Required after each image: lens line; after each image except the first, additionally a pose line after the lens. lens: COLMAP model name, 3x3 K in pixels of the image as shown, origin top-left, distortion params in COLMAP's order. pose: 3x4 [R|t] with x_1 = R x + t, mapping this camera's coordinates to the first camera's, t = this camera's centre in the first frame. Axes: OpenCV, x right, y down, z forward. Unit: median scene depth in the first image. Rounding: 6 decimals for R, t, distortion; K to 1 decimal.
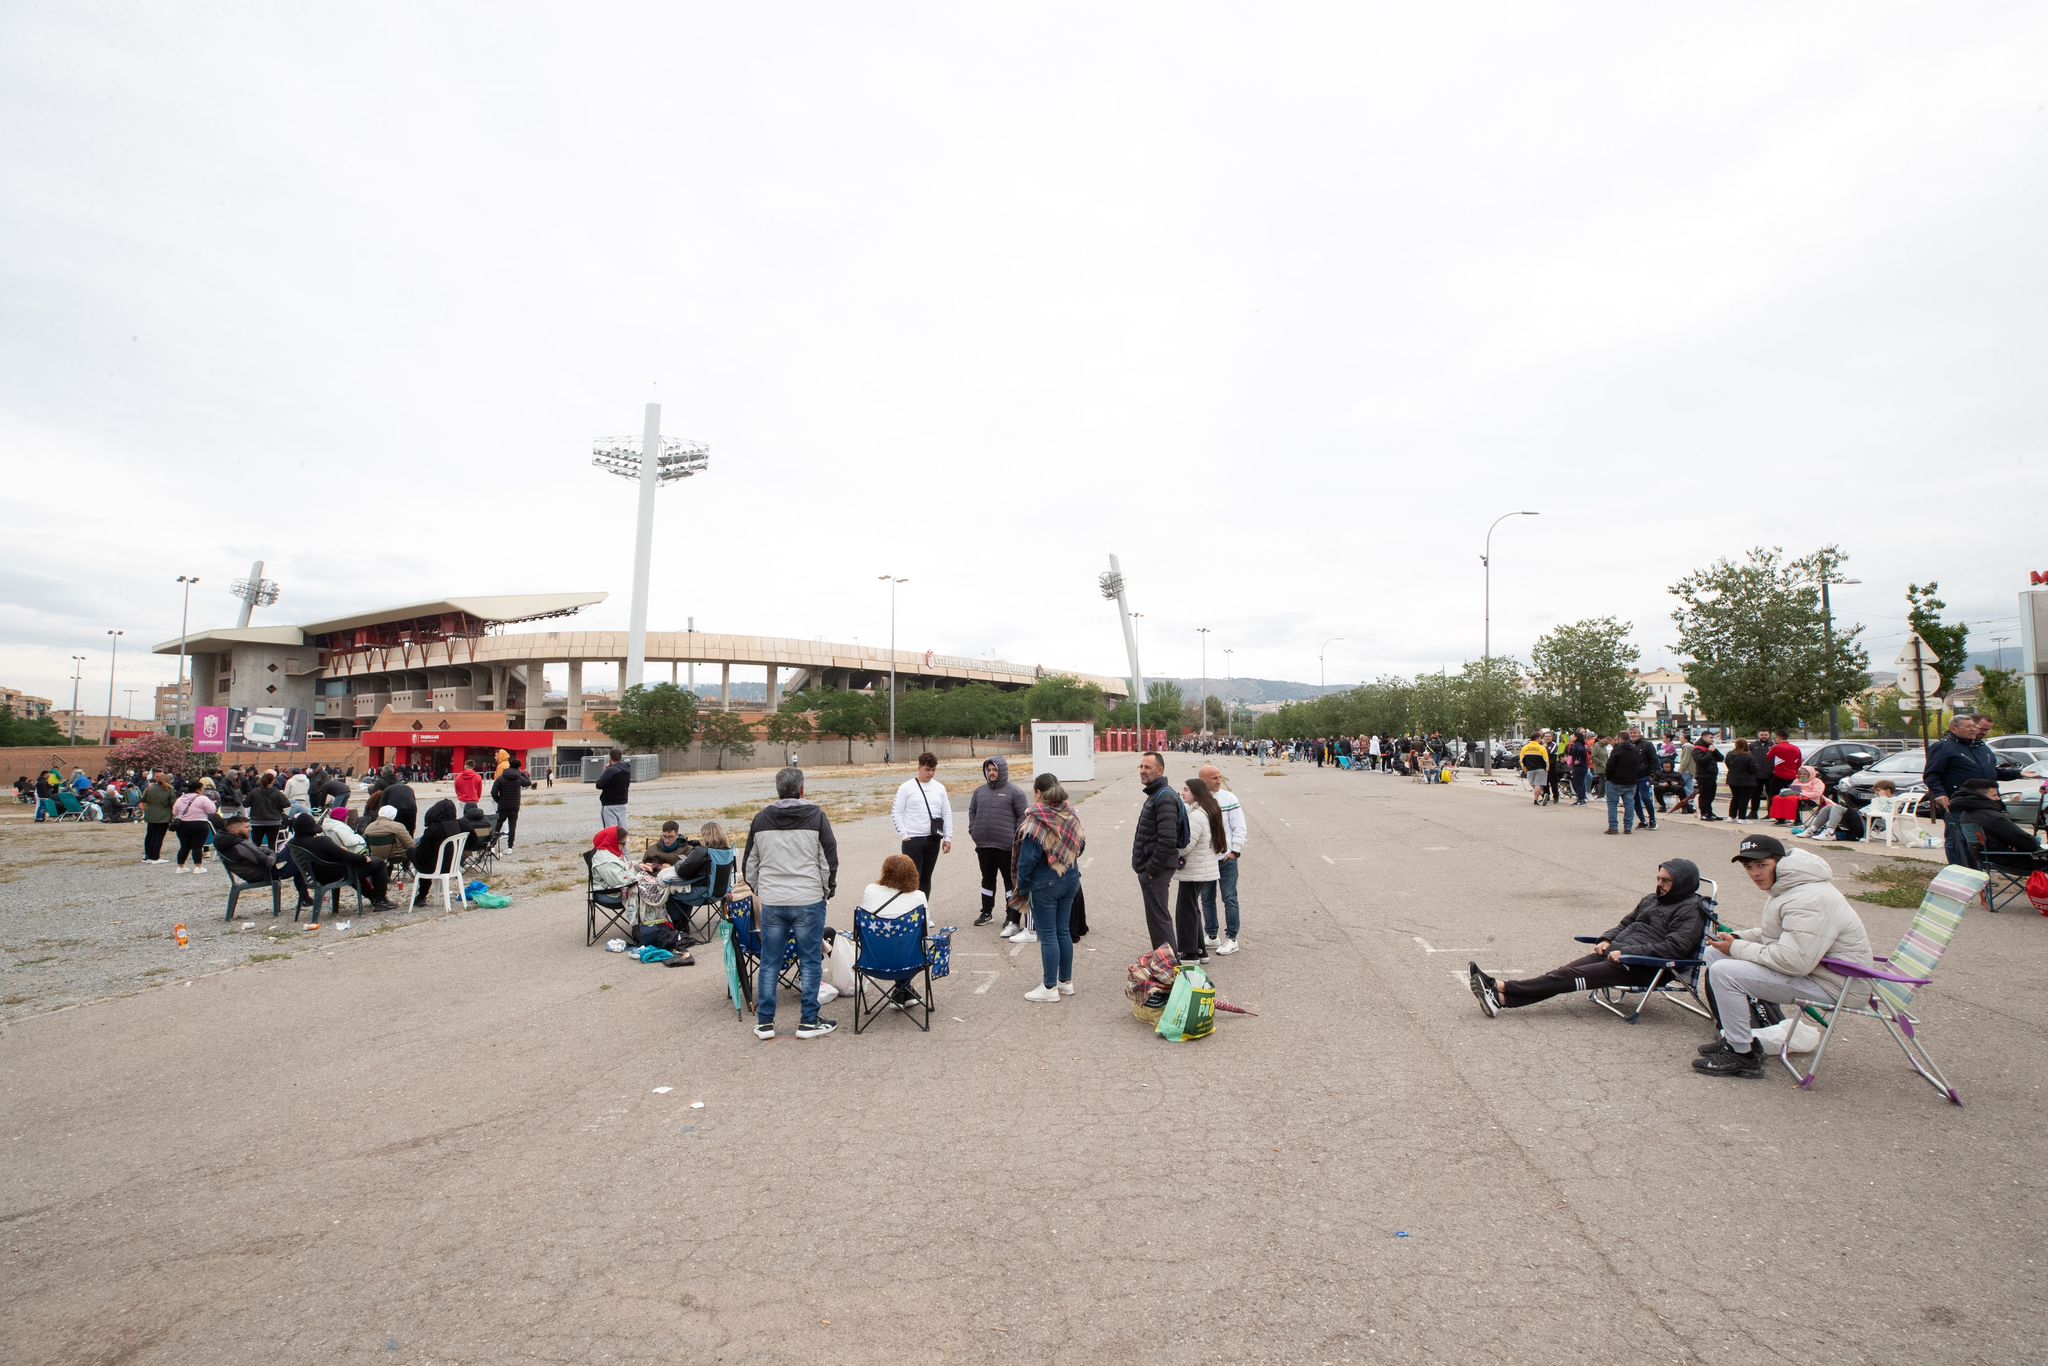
lens RADIAL K [[952.3, 0, 1024.0], [0, 952.3, 683.0], [0, 0, 1]] dist [-0.035337, 0.014650]
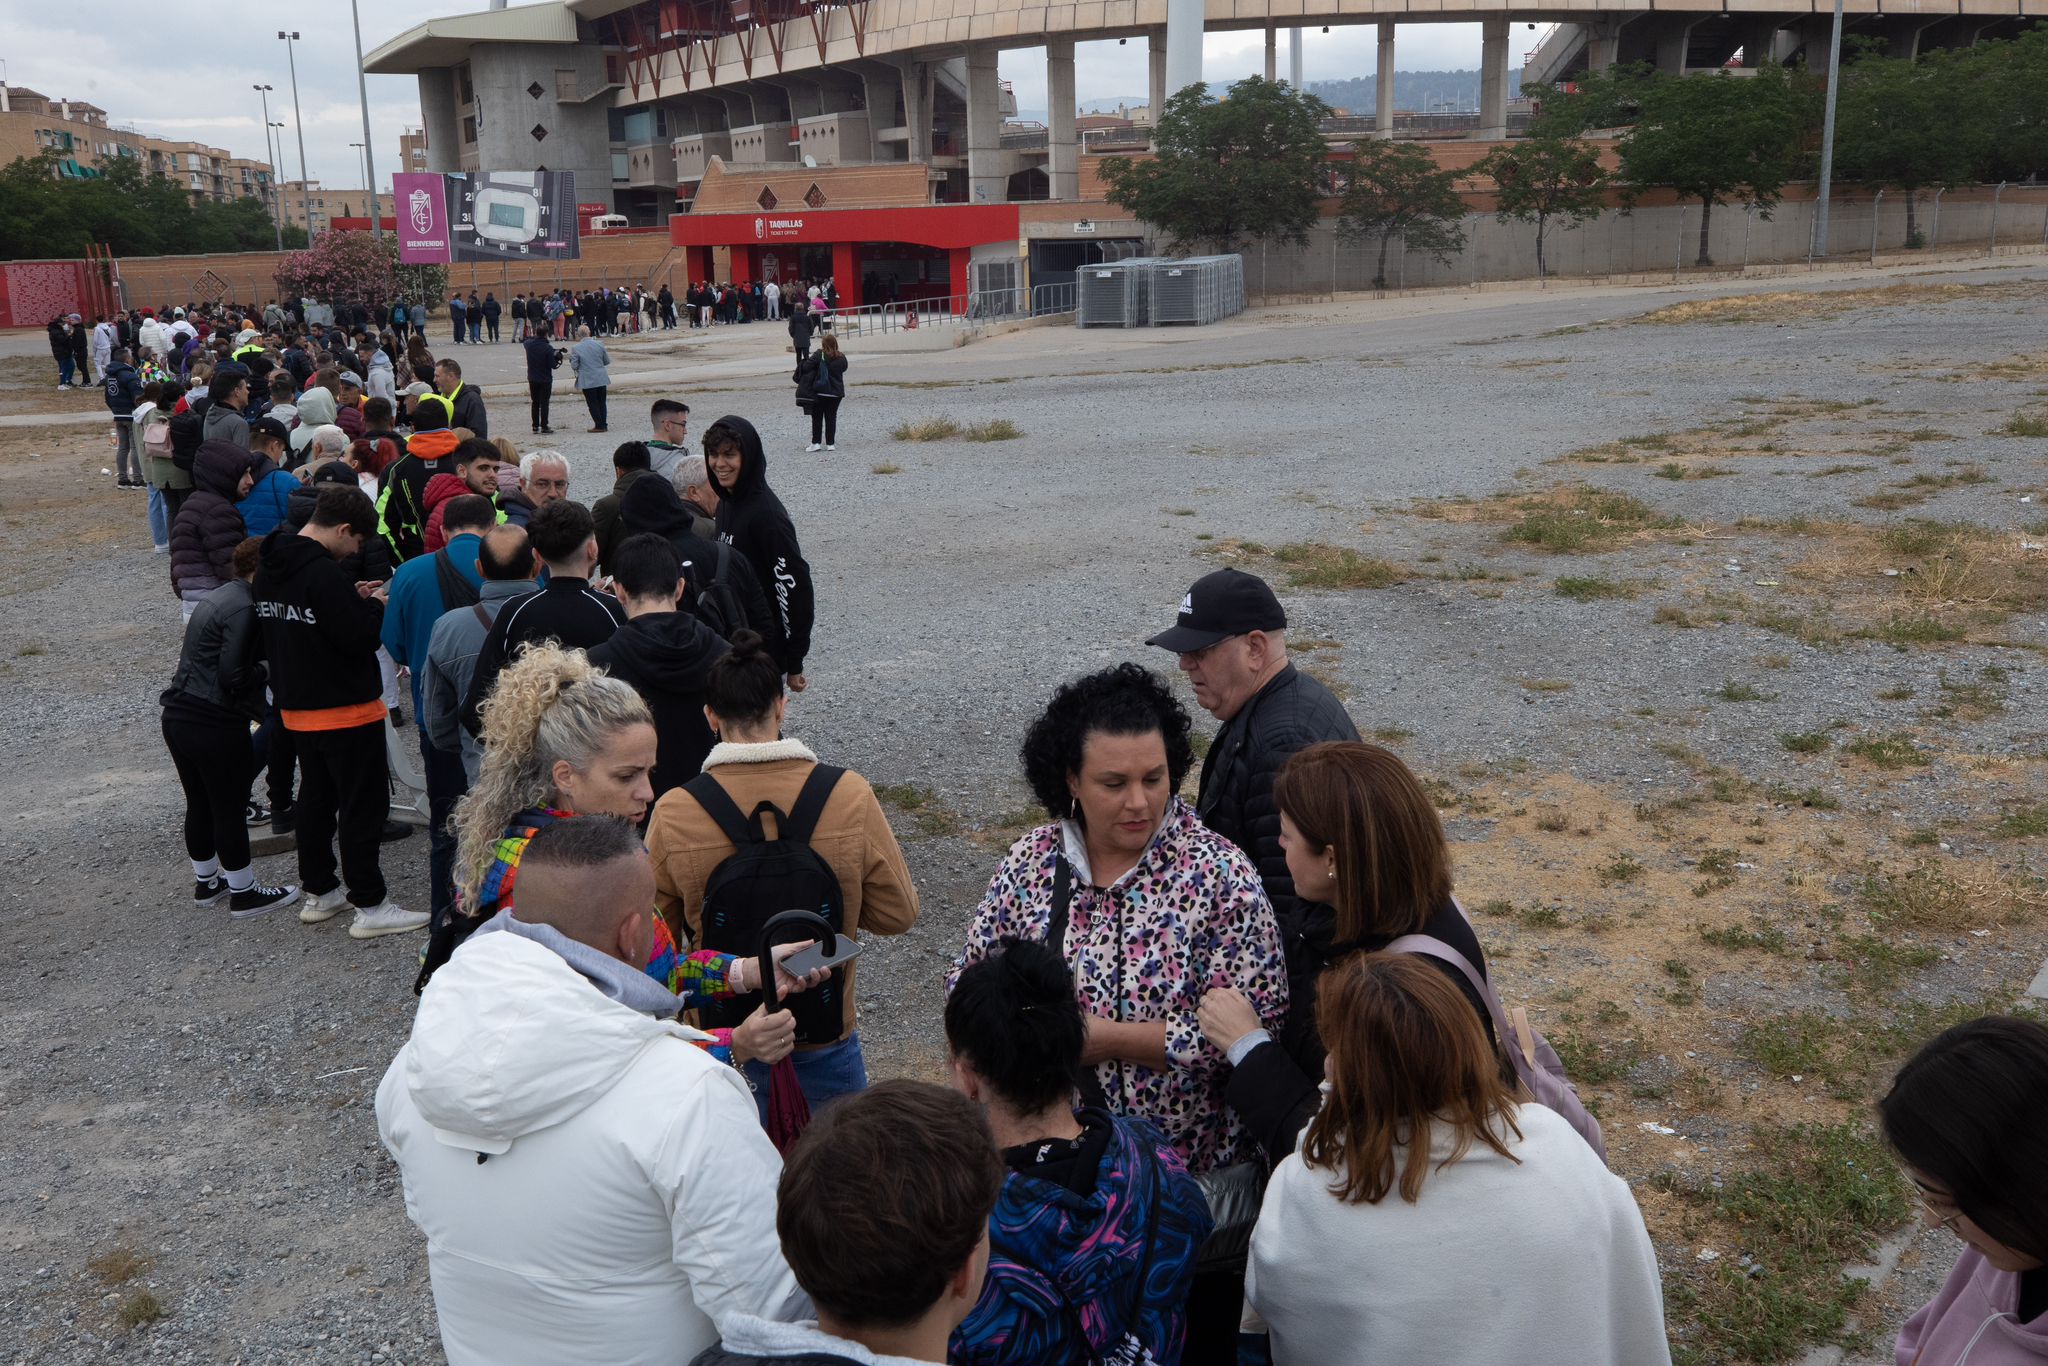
lens RADIAL K [[1954.9, 0, 1024.0], [0, 1954.9, 683.0], [0, 0, 1]] dist [0.037090, 0.019271]
pose [[0.891964, 0.082395, -0.444535, -0.046549], [0.053885, 0.956870, 0.285477, 0.001978], [0.448884, -0.278589, 0.849053, 0.108323]]
